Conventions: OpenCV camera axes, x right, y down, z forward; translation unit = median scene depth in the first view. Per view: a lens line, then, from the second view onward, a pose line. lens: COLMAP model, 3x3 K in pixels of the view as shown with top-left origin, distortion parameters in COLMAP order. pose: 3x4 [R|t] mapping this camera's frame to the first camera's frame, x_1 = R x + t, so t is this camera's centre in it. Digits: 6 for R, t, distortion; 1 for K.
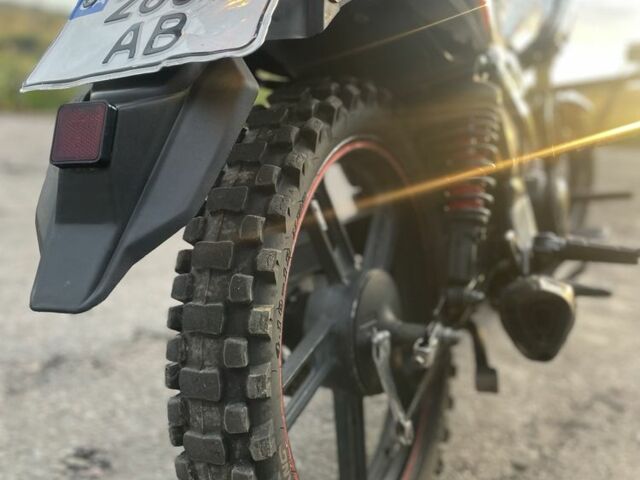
lens RADIAL K [[649.0, 0, 320.0], [0, 649.0, 240.0], [0, 0, 1]] dist [0.097702, -0.011574]
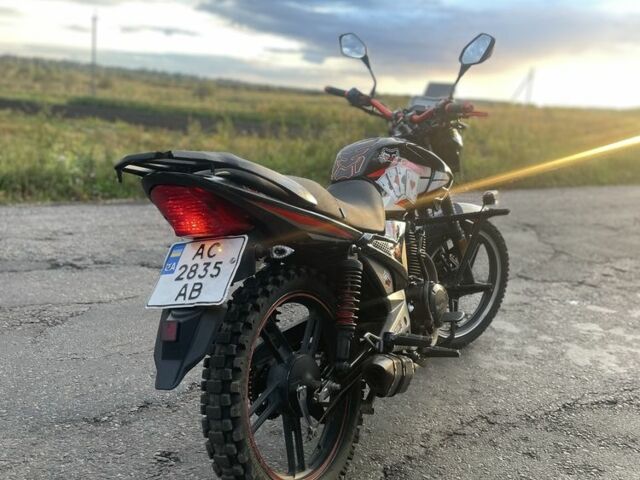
lens RADIAL K [[649.0, 0, 320.0], [0, 649.0, 240.0], [0, 0, 1]] dist [0.097702, -0.011574]
pose [[0.995829, -0.050278, -0.076133, 0.459697], [0.046299, 0.997512, -0.053158, -0.297707], [0.078617, 0.049411, 0.995680, -1.554647]]
